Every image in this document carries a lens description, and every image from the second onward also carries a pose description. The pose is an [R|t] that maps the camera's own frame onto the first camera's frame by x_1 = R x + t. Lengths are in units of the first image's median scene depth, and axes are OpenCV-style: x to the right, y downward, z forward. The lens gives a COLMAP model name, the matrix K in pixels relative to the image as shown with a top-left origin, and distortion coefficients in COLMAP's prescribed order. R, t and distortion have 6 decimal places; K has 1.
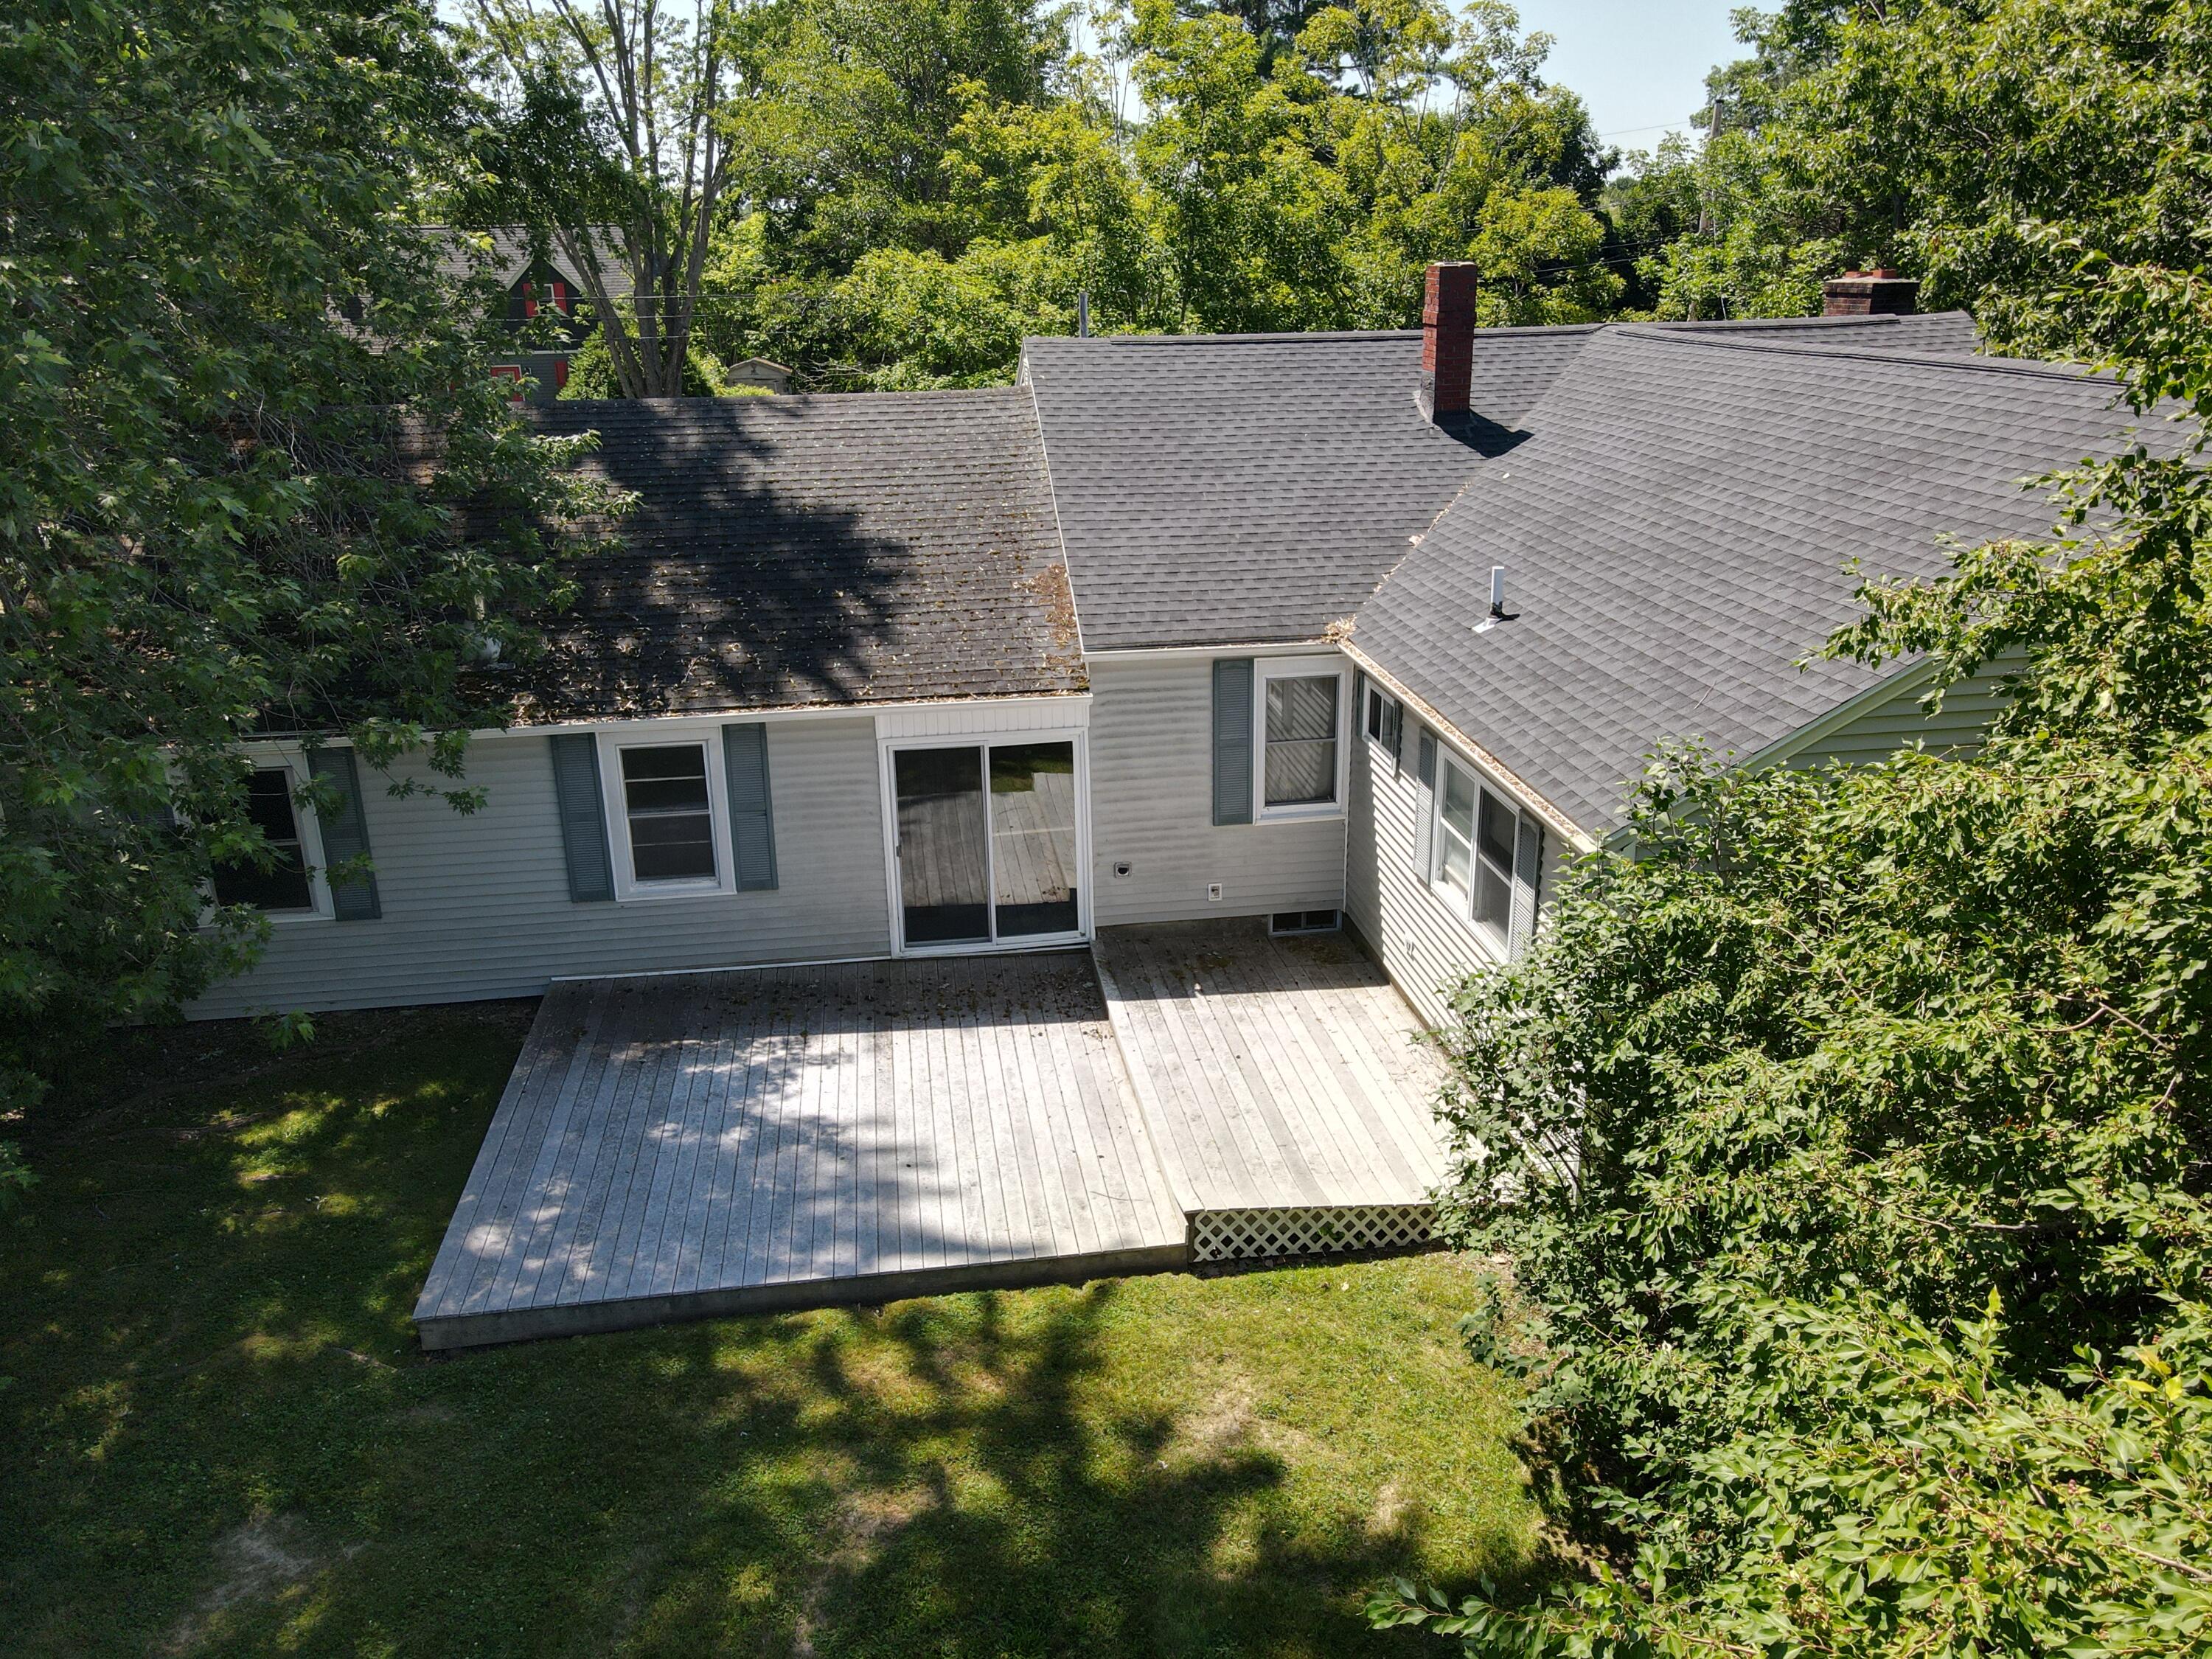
lens RADIAL K [[1619.6, 0, 1100.2], [0, 1619.6, 820.5], [0, 0, 1]] dist [0.005131, 0.013788]
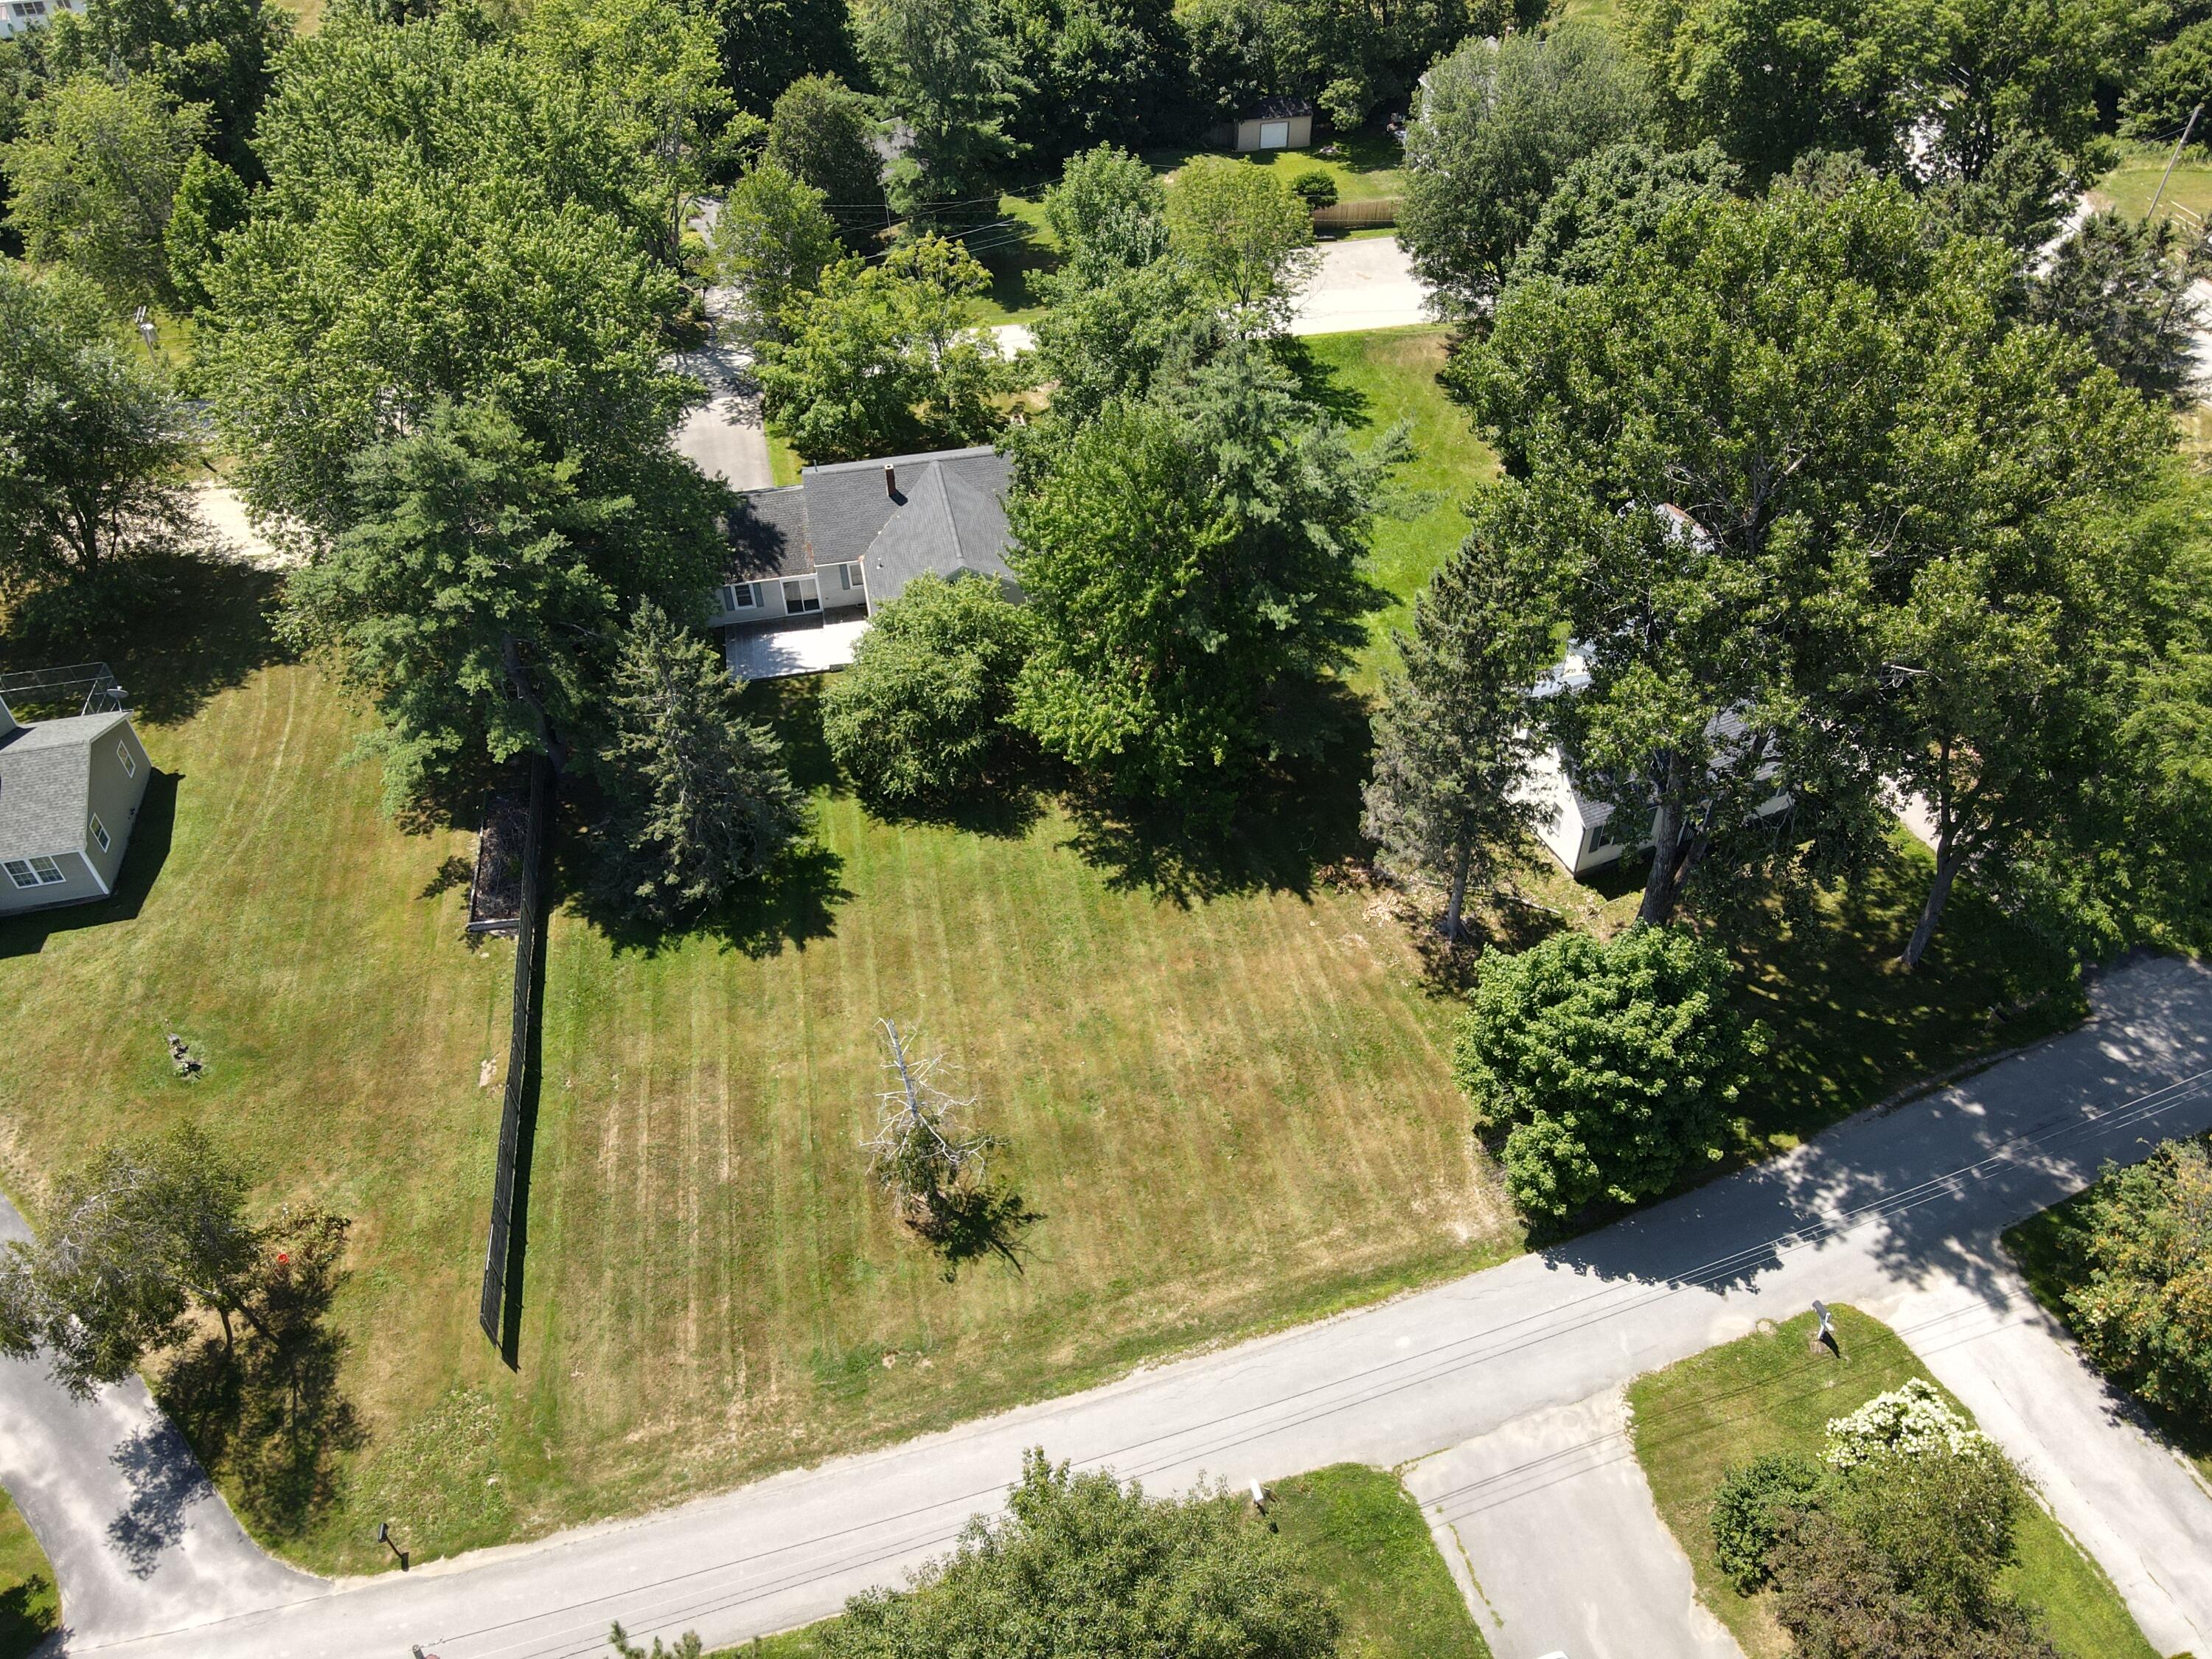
lens RADIAL K [[1619.6, 0, 1113.3], [0, 1619.6, 814.0], [0, 0, 1]] dist [0.005131, 0.013788]
pose [[0.997149, -0.046306, 0.059586, 0.665472], [0.019727, 0.922094, 0.386464, -1.504248], [-0.072840, -0.384186, 0.920378, -4.730501]]
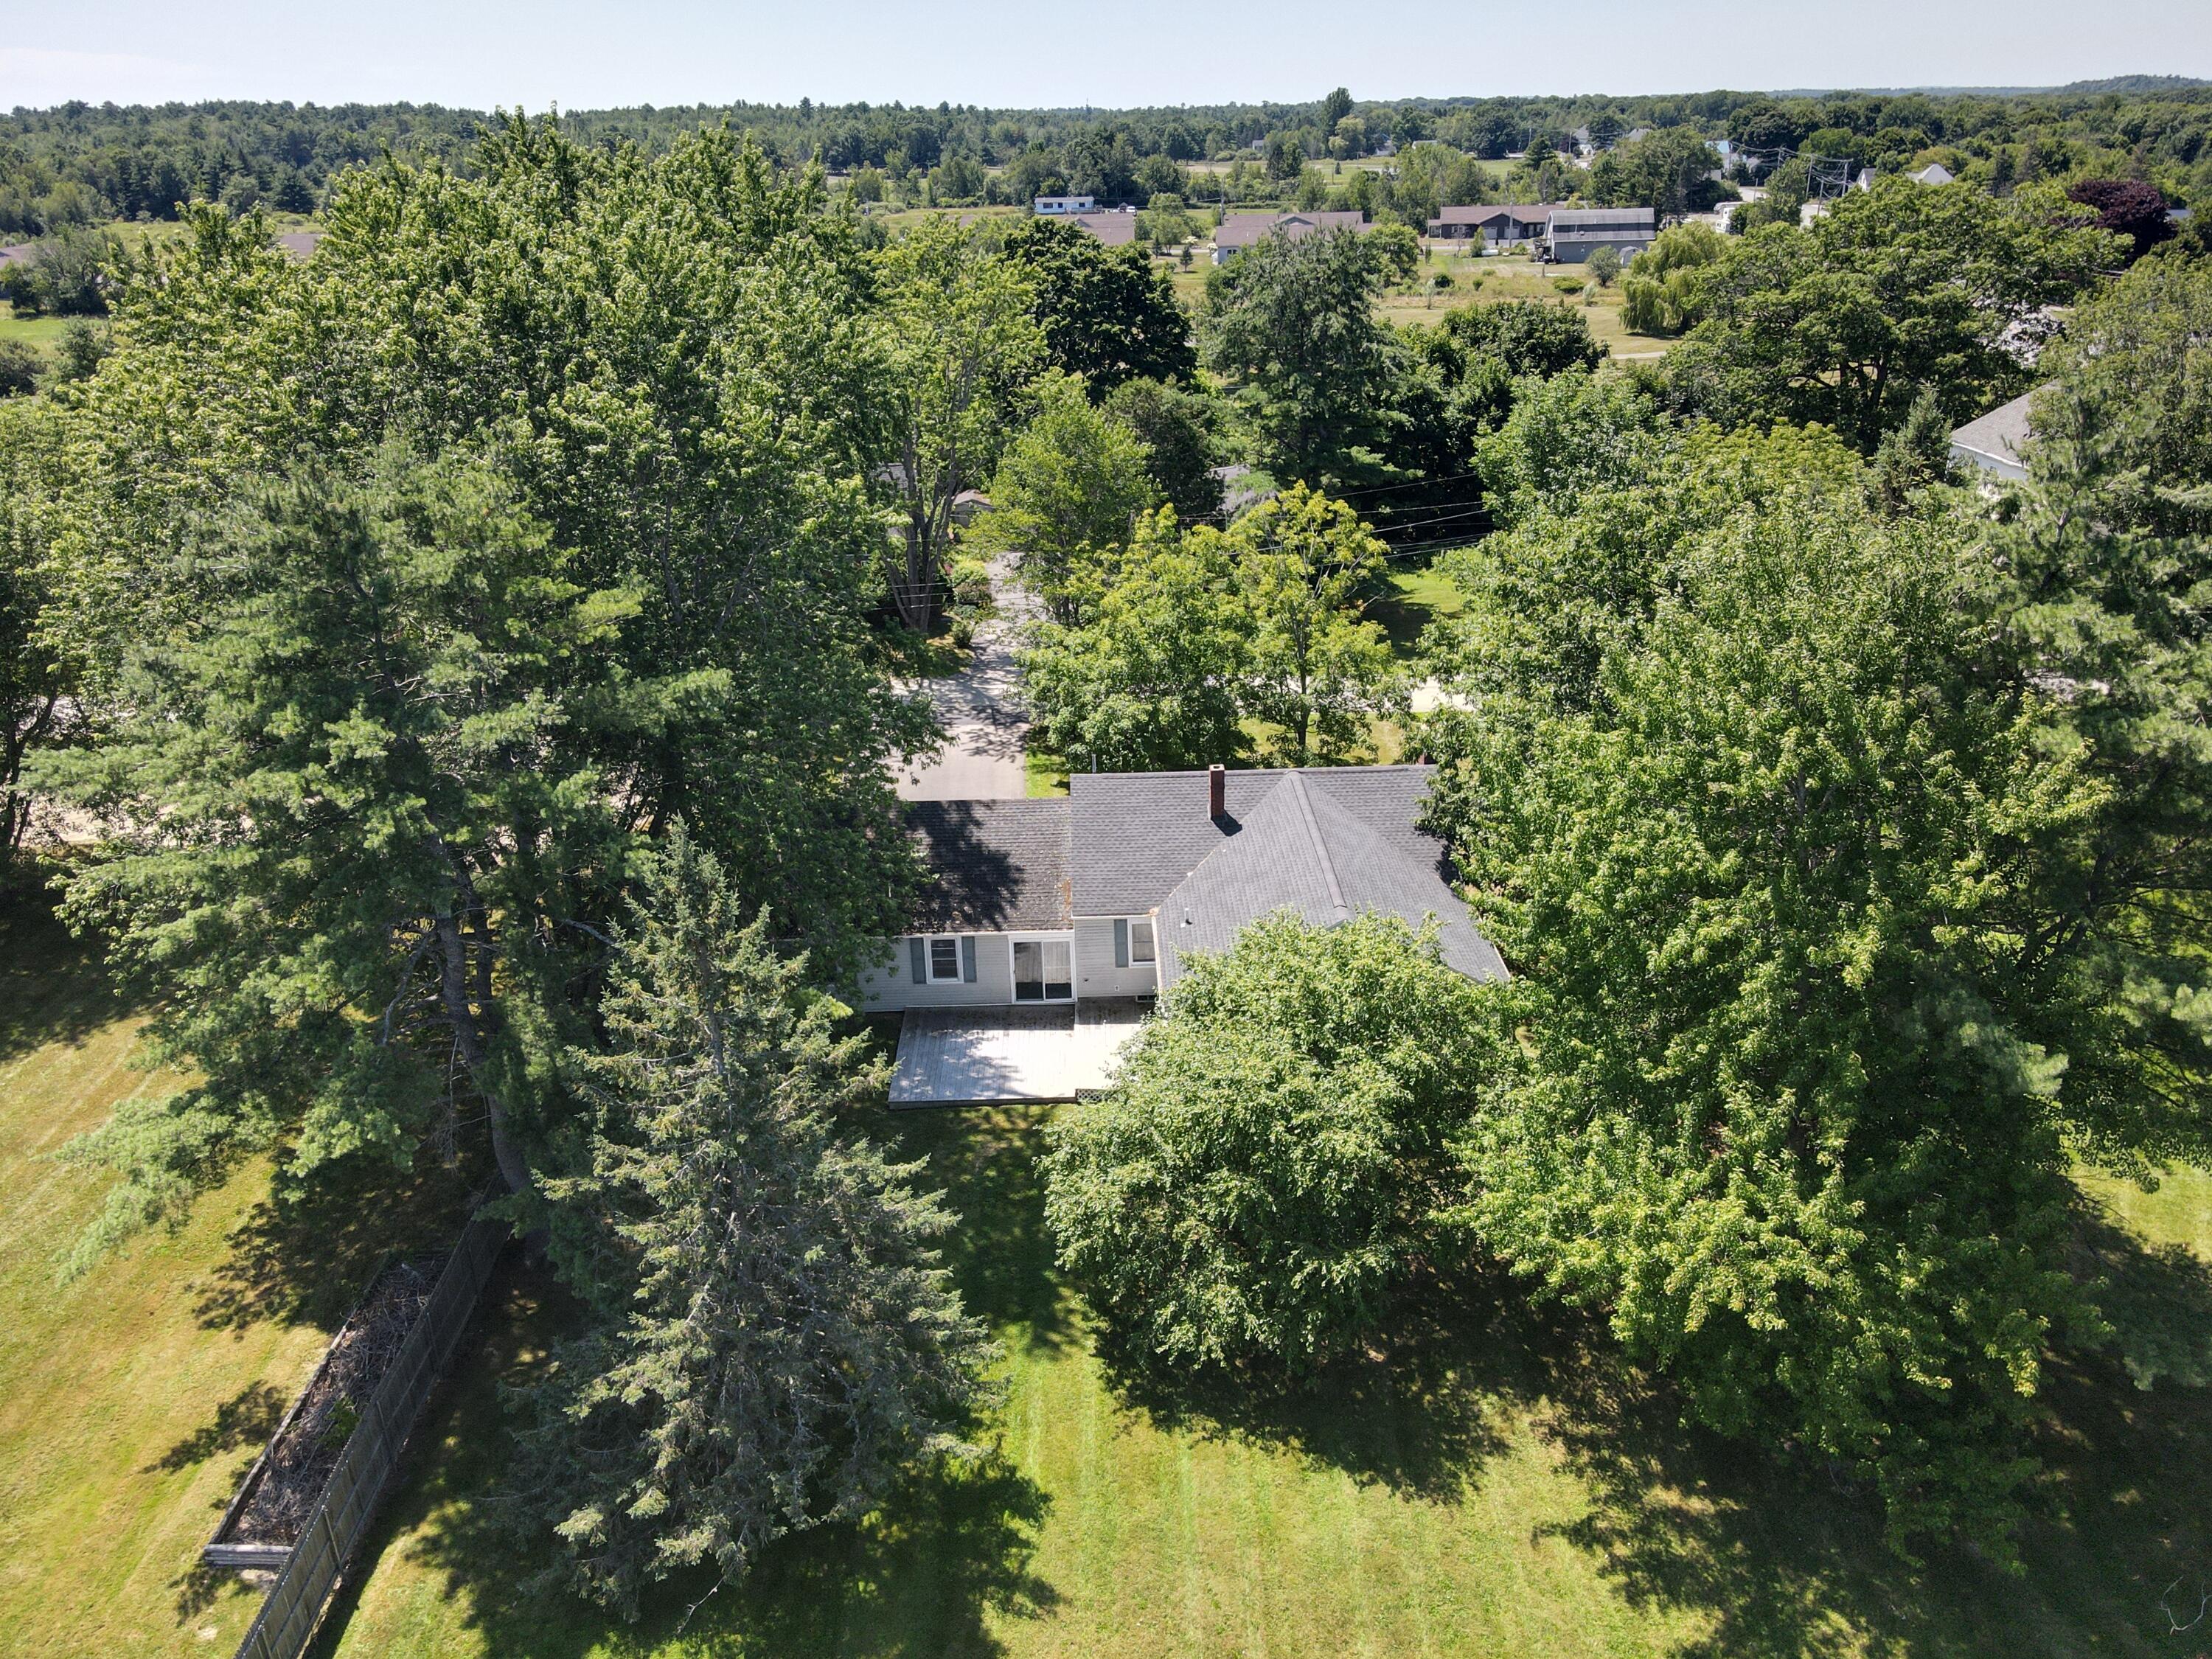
lens RADIAL K [[1619.6, 0, 1109.8], [0, 1619.6, 827.0], [0, 0, 1]] dist [0.005131, 0.013788]
pose [[0.994044, 0.045109, -0.099205, 0.385517], [-0.037947, 0.996615, 0.072932, -0.533109], [0.102159, -0.068733, 0.992391, -2.237851]]
